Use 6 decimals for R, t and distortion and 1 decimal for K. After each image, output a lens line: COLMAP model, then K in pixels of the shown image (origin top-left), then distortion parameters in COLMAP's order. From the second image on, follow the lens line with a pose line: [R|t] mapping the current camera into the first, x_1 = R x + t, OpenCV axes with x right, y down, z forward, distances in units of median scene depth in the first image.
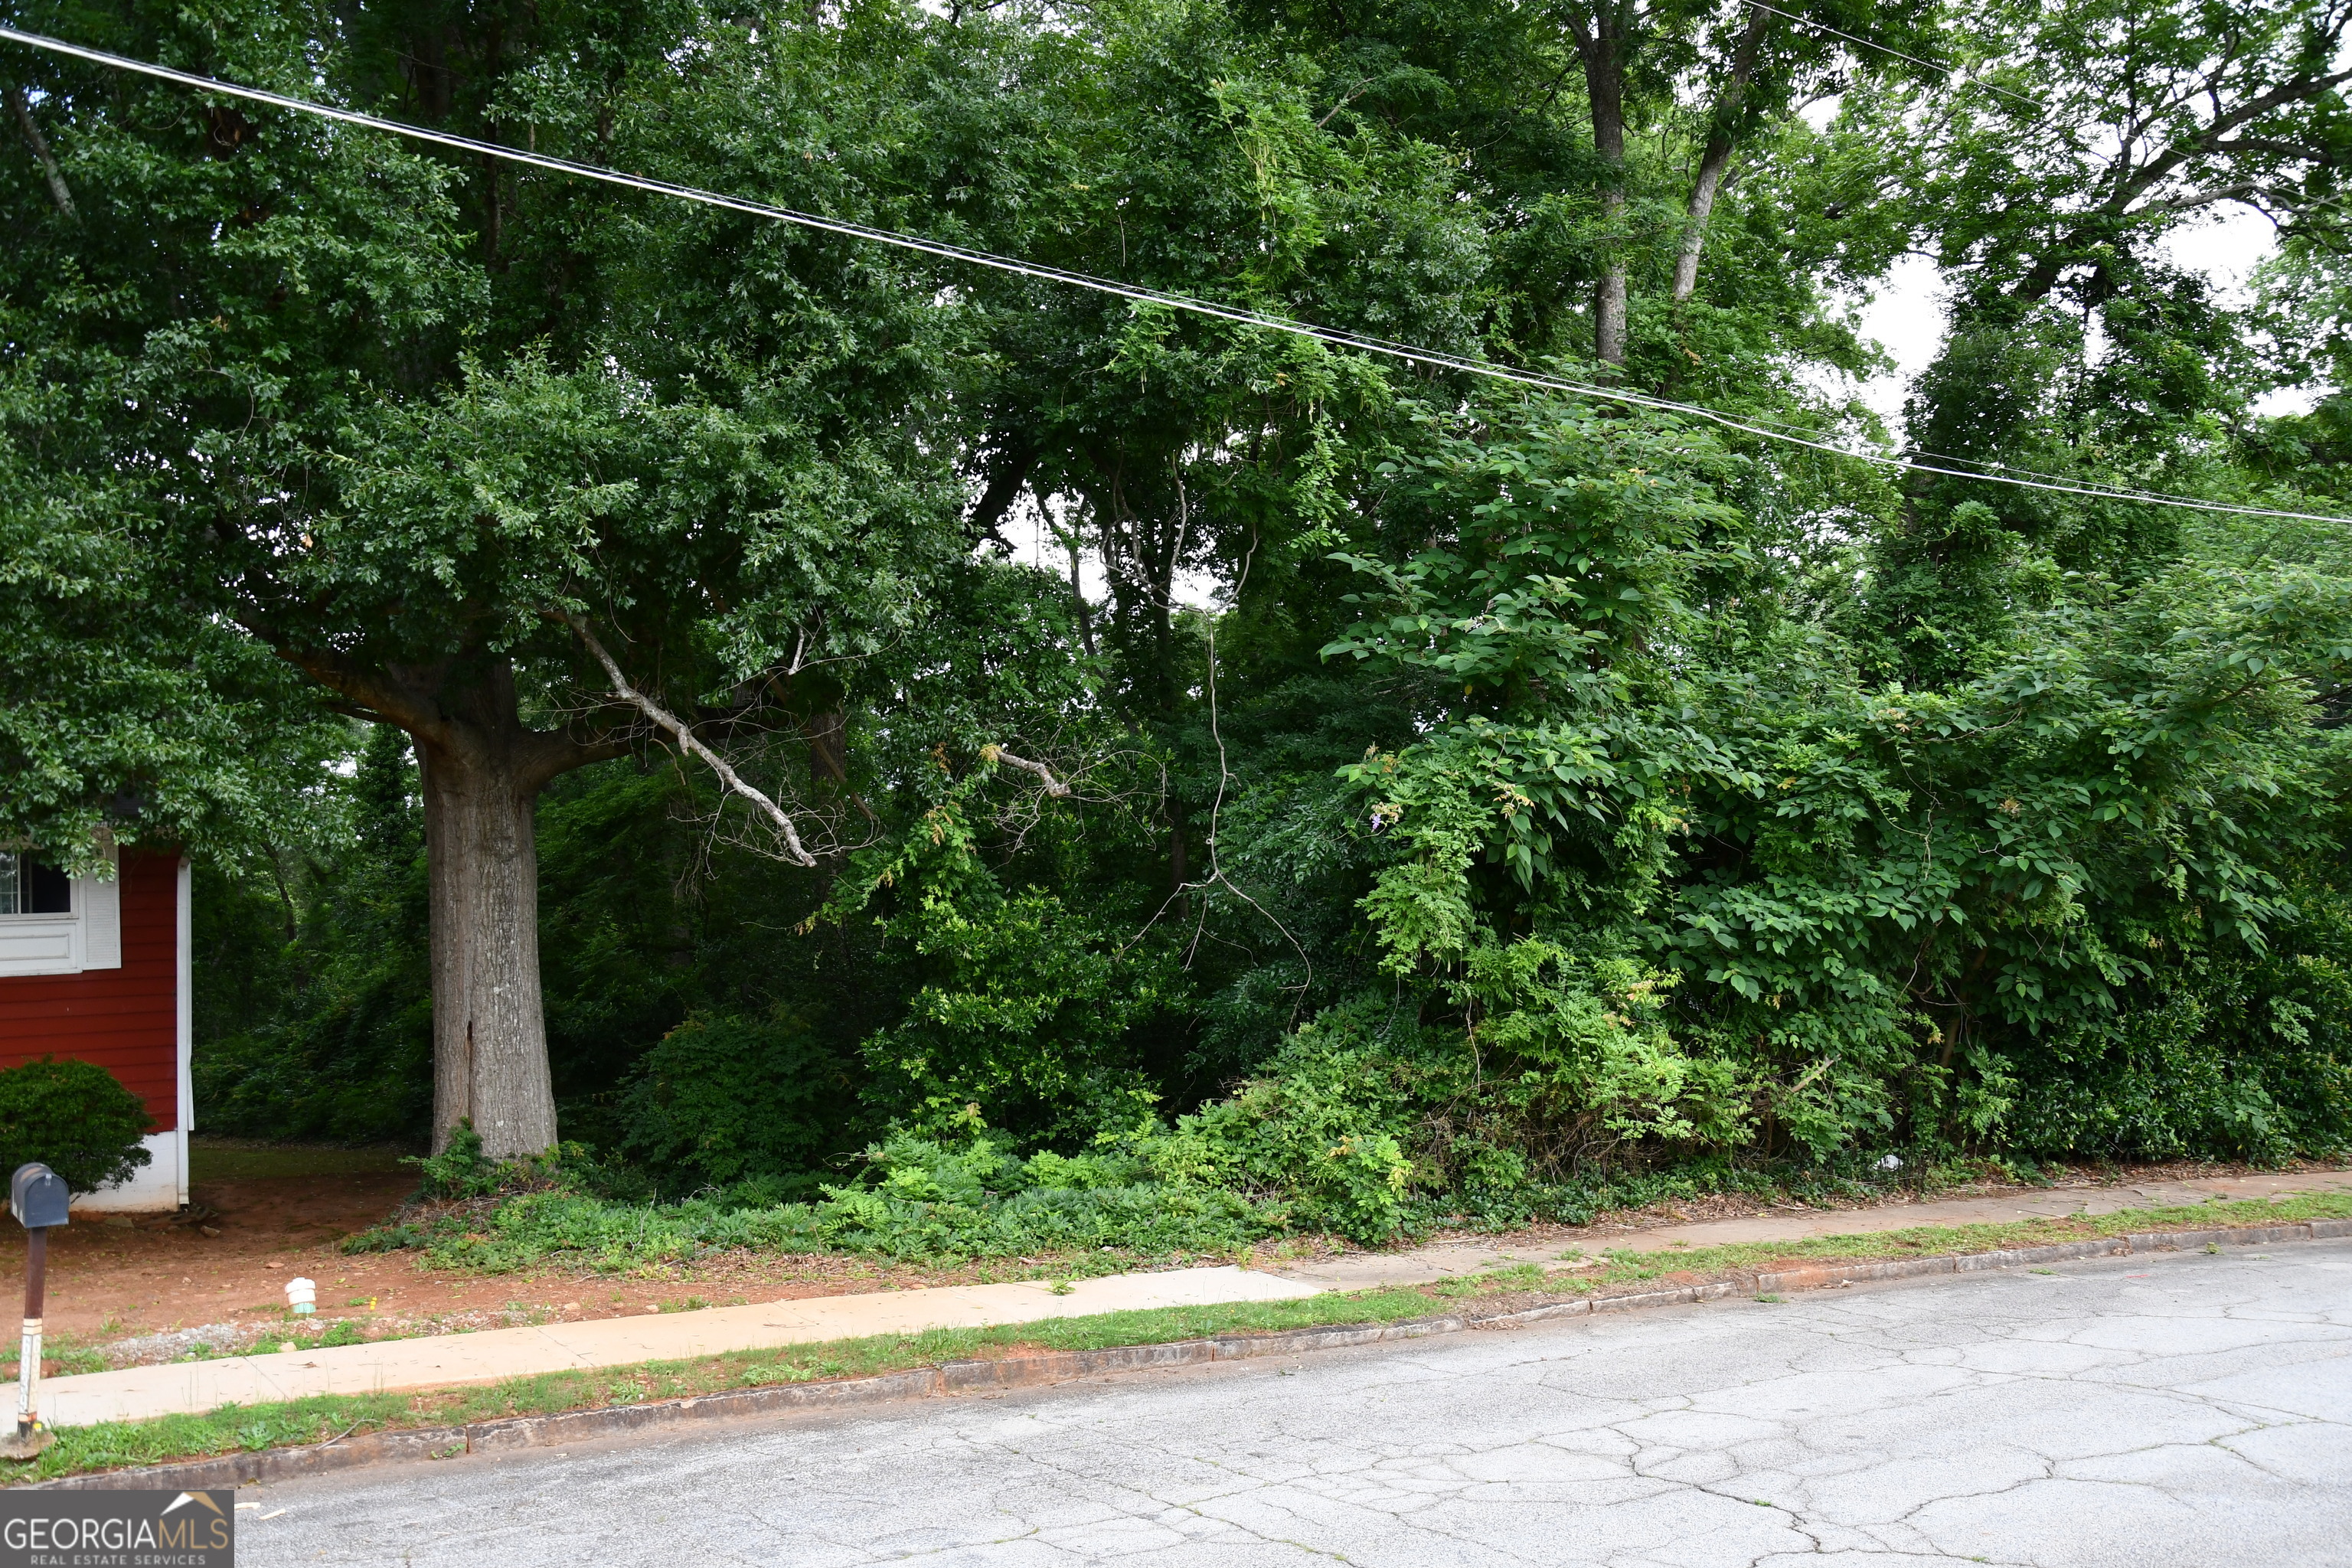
lens RADIAL K [[1848.0, 0, 1185.3], [0, 1848.0, 819.0], [0, 0, 1]] dist [-0.154062, 0.126877]
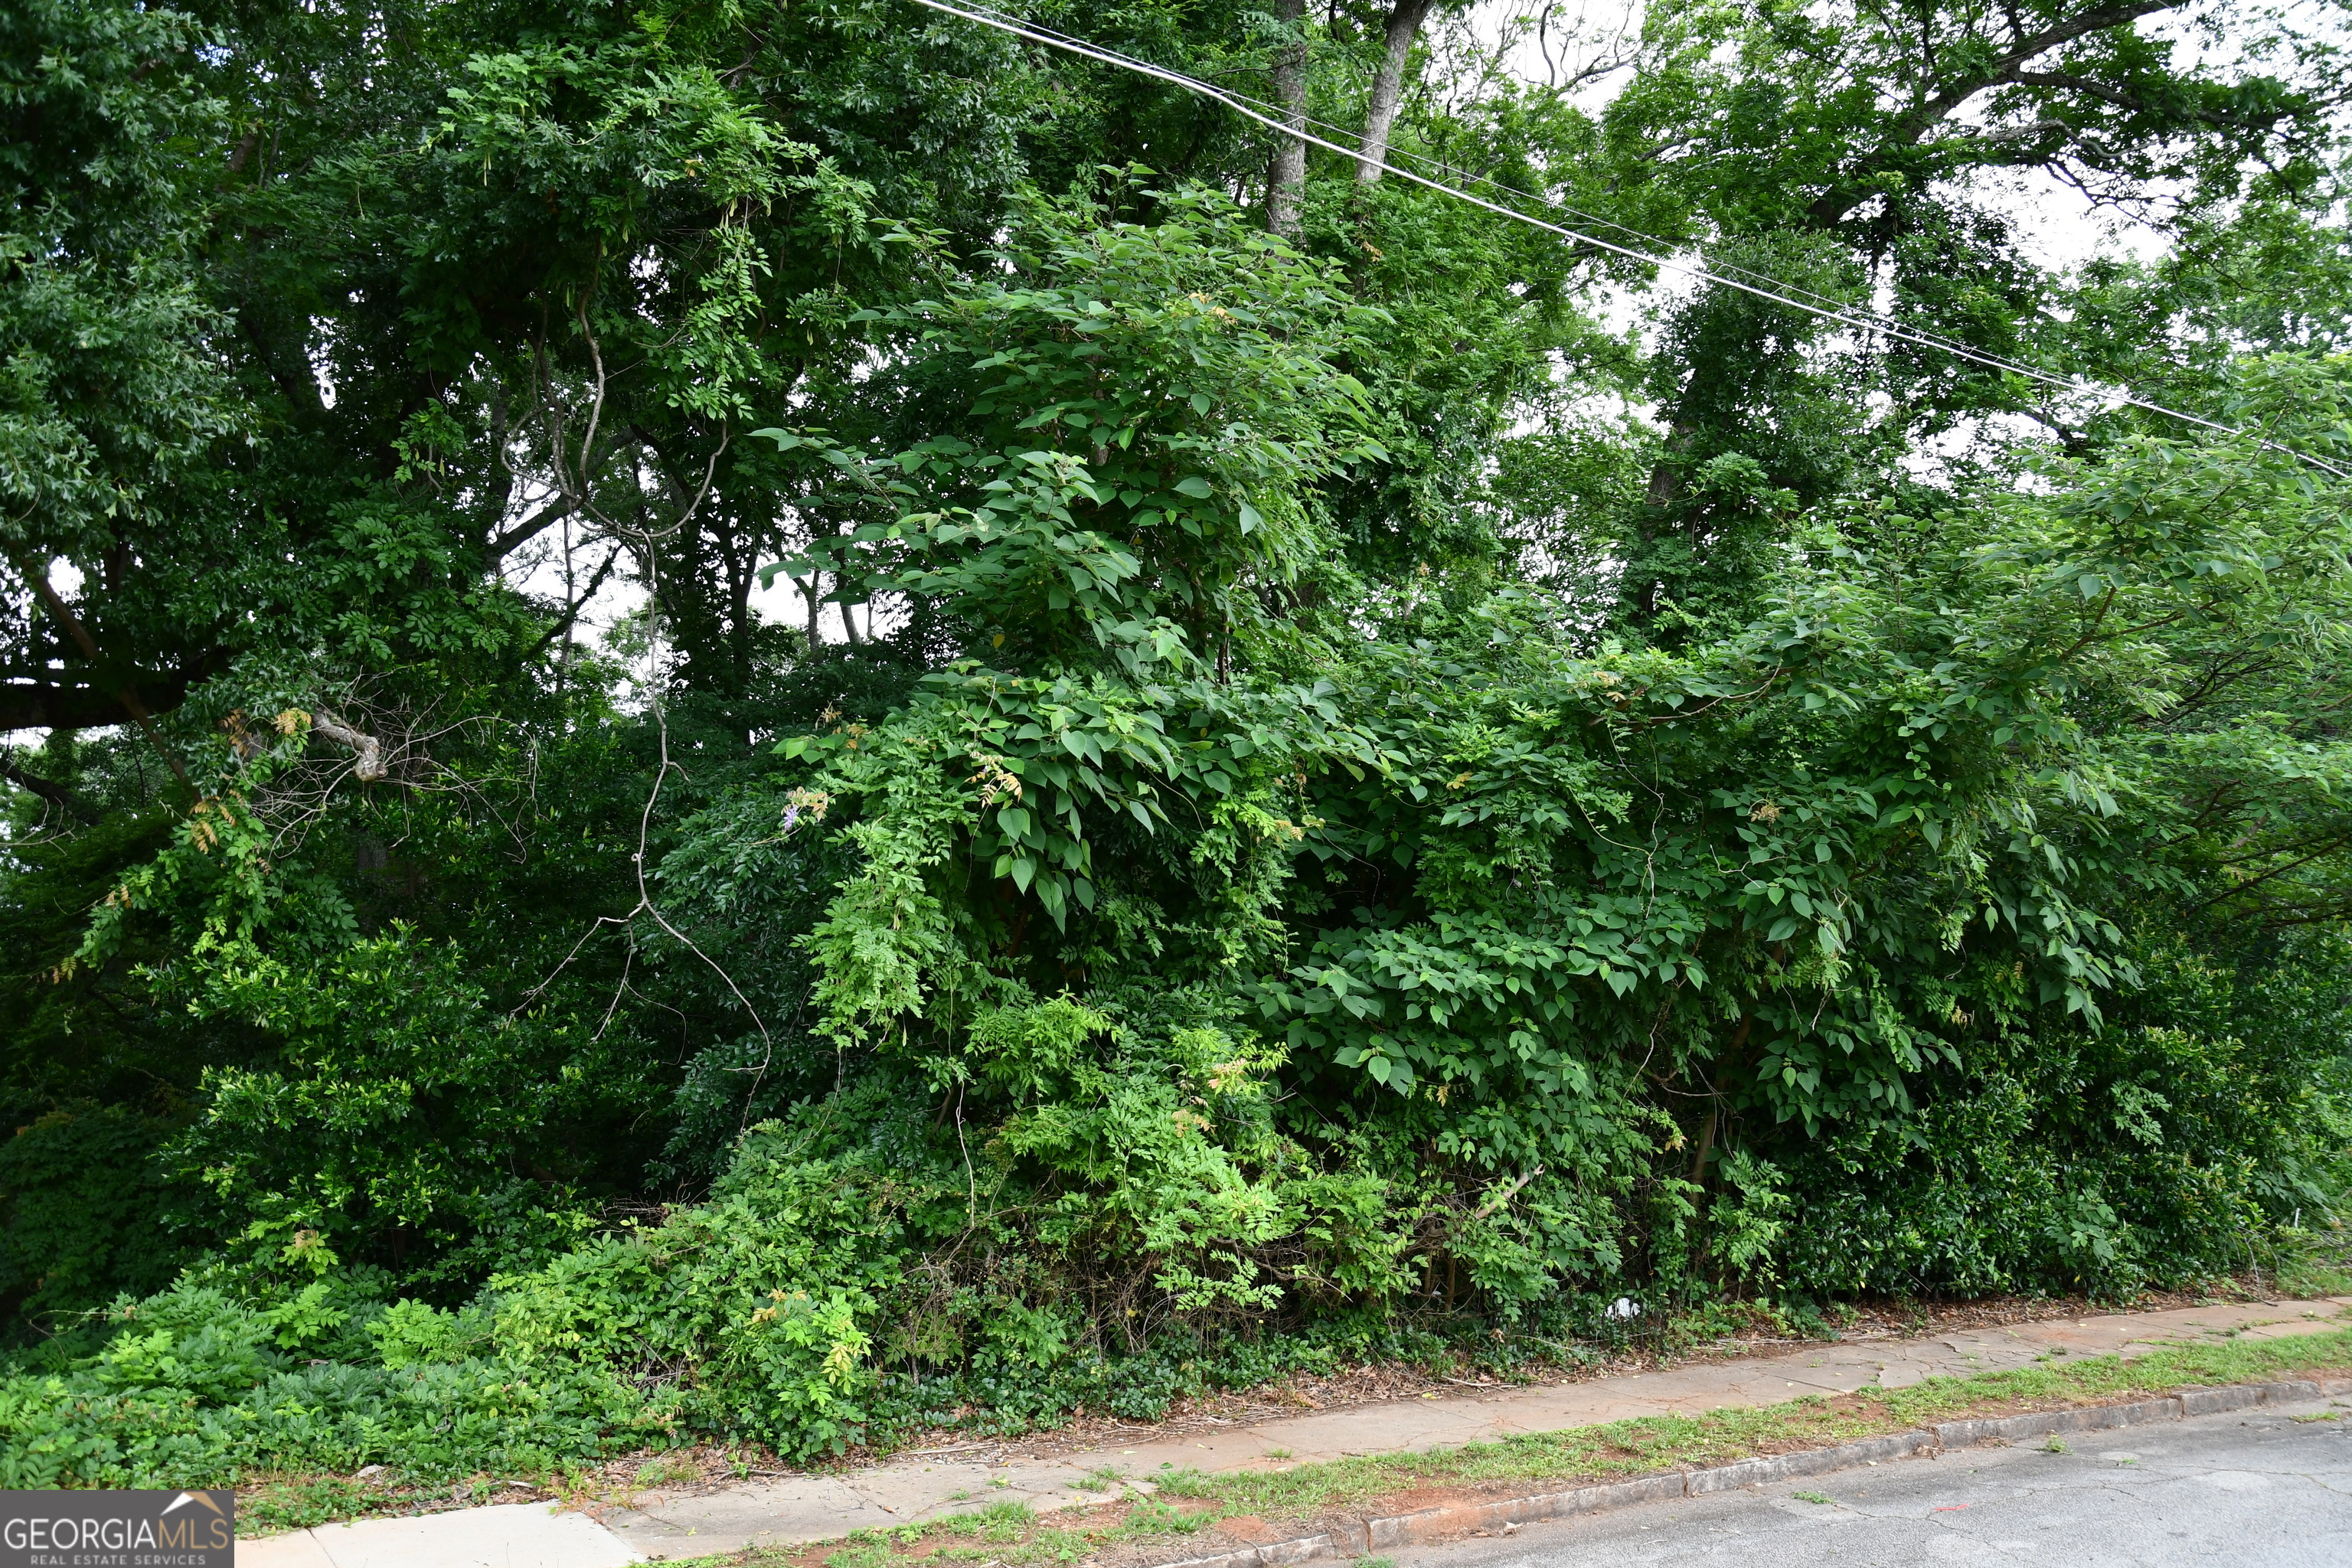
lens RADIAL K [[1842.0, 0, 1182.9], [0, 1842.0, 813.7], [0, 0, 1]] dist [-0.158950, 0.130349]
pose [[0.995873, 0.010696, 0.090128, 0.162091], [-0.005931, 0.998579, -0.052964, 0.031924], [-0.090566, 0.052211, 0.994521, 0.306854]]
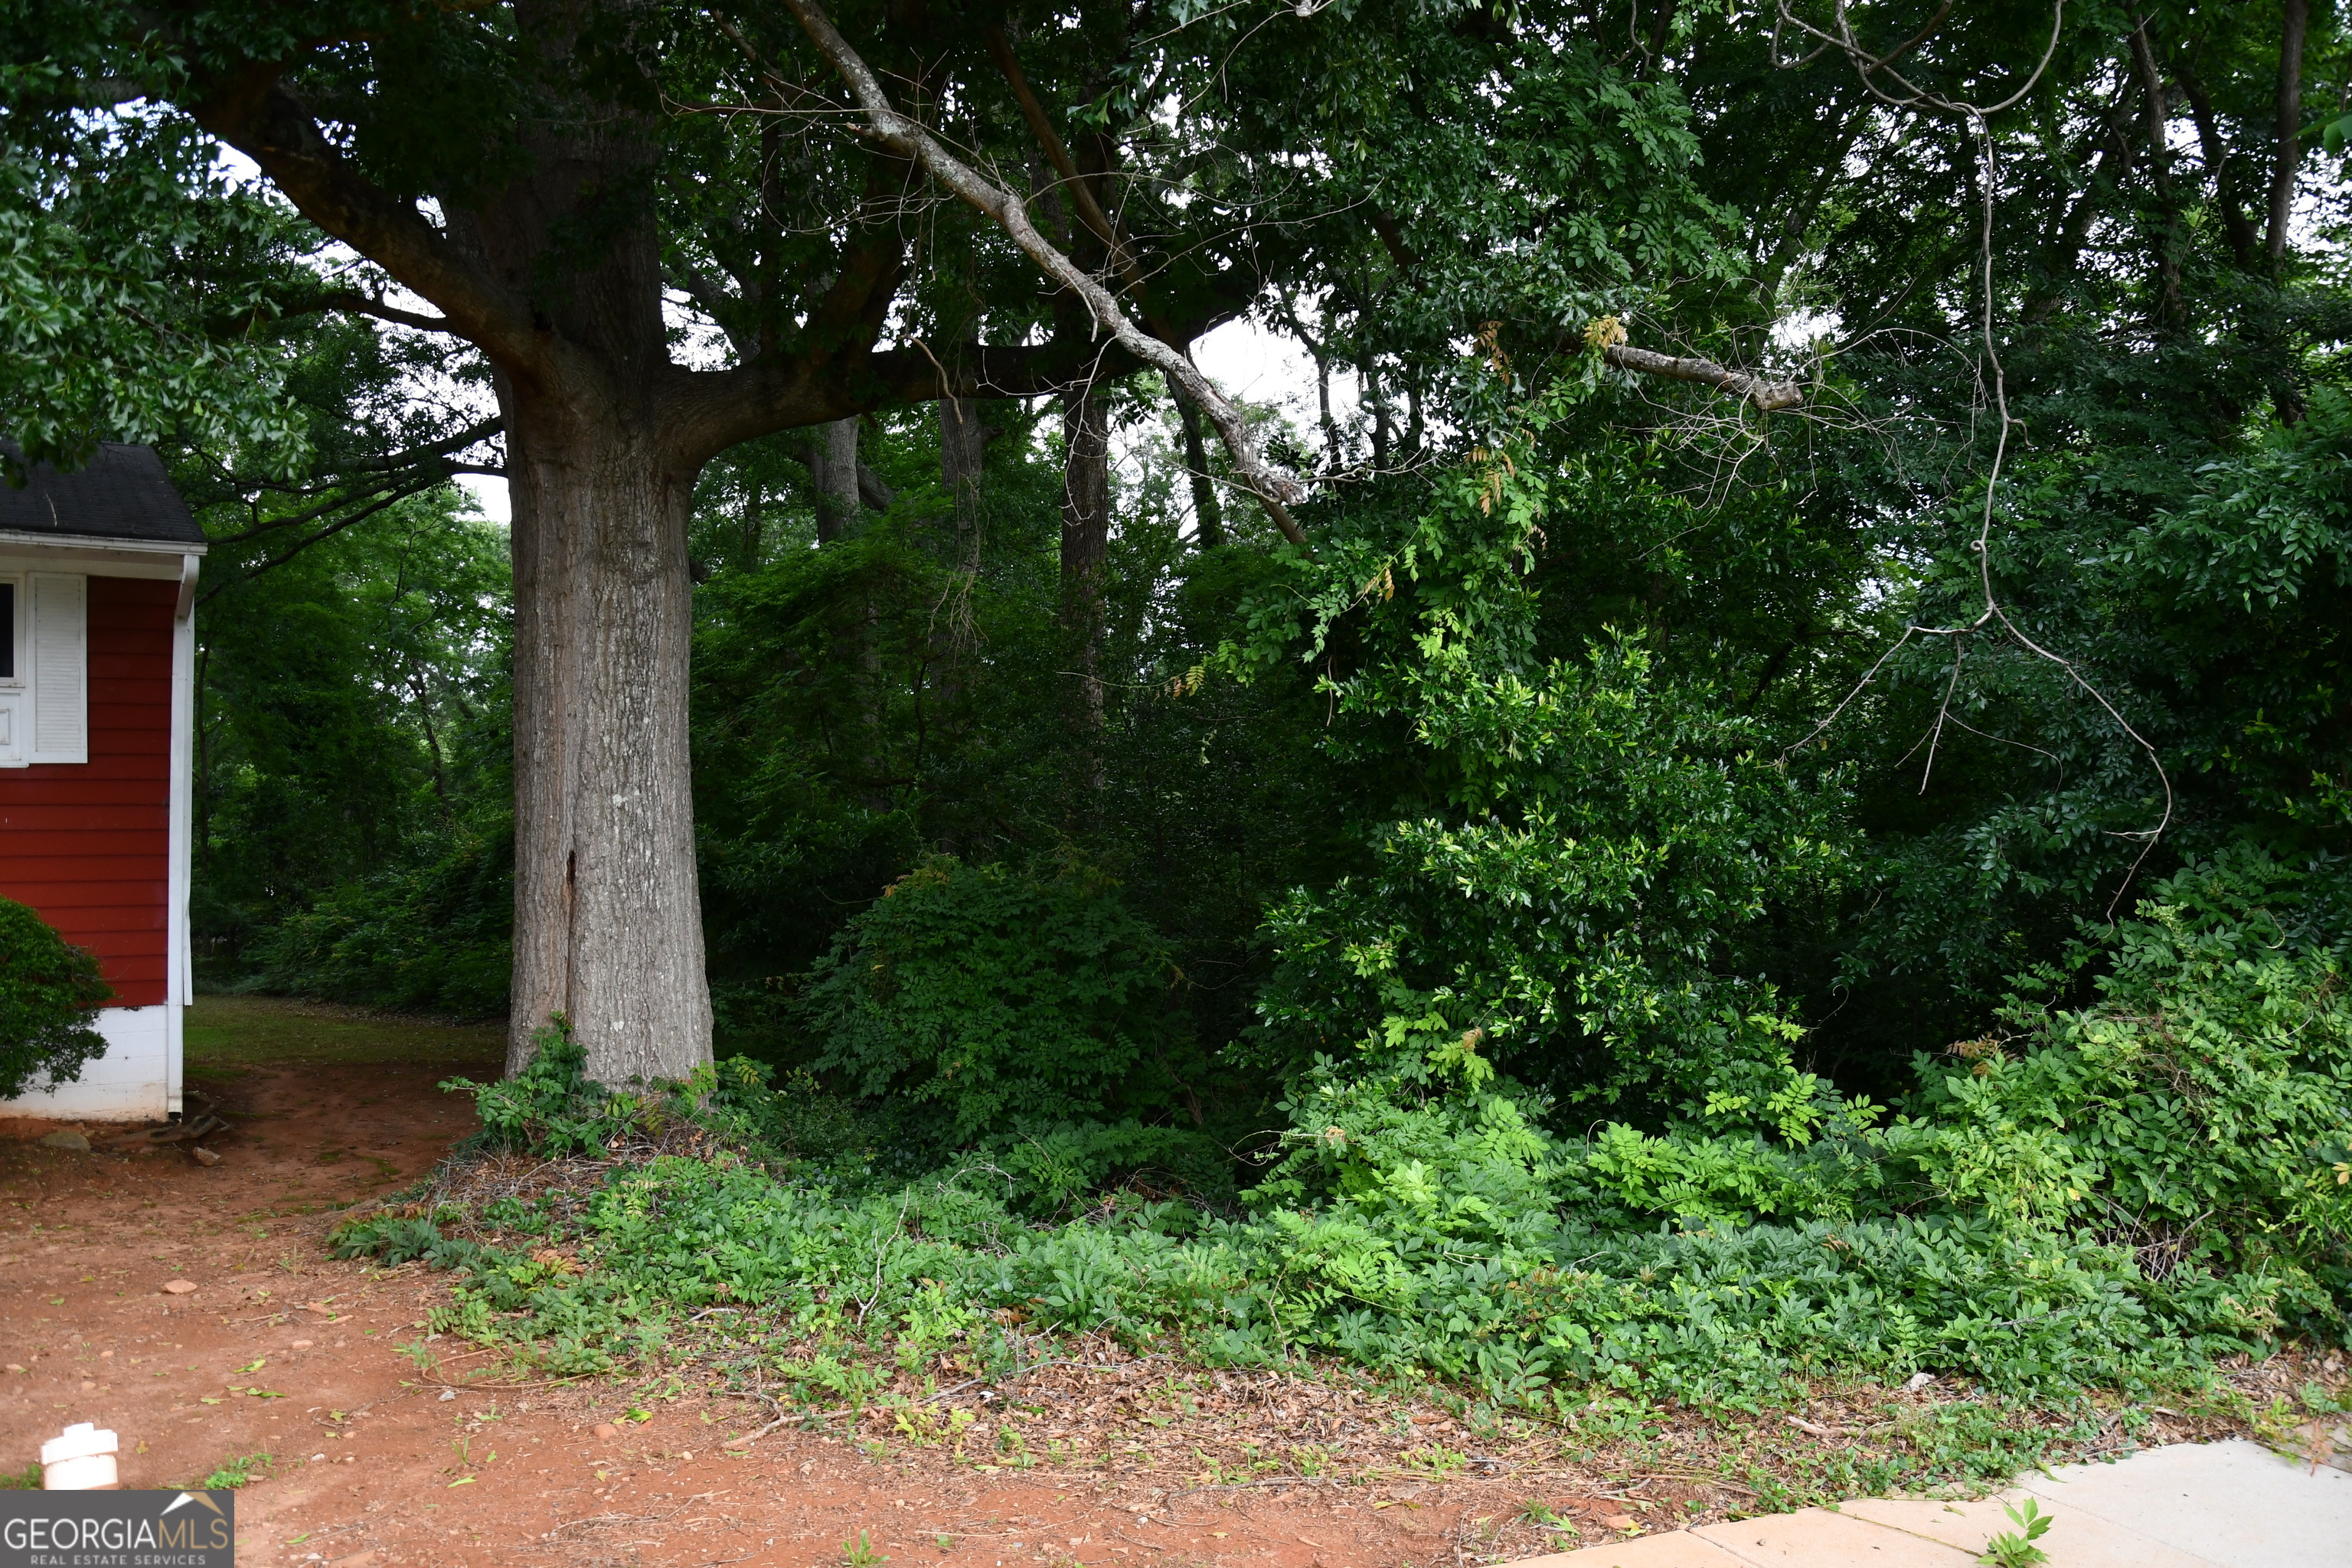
lens RADIAL K [[1846.6, 0, 1181.9], [0, 1846.6, 814.9], [0, 0, 1]] dist [-0.153407, 0.126658]
pose [[0.995699, 0.038778, -0.084141, -0.171270], [-0.033914, 0.997712, 0.058484, 0.067943], [0.086216, -0.055379, 0.994736, 0.494066]]
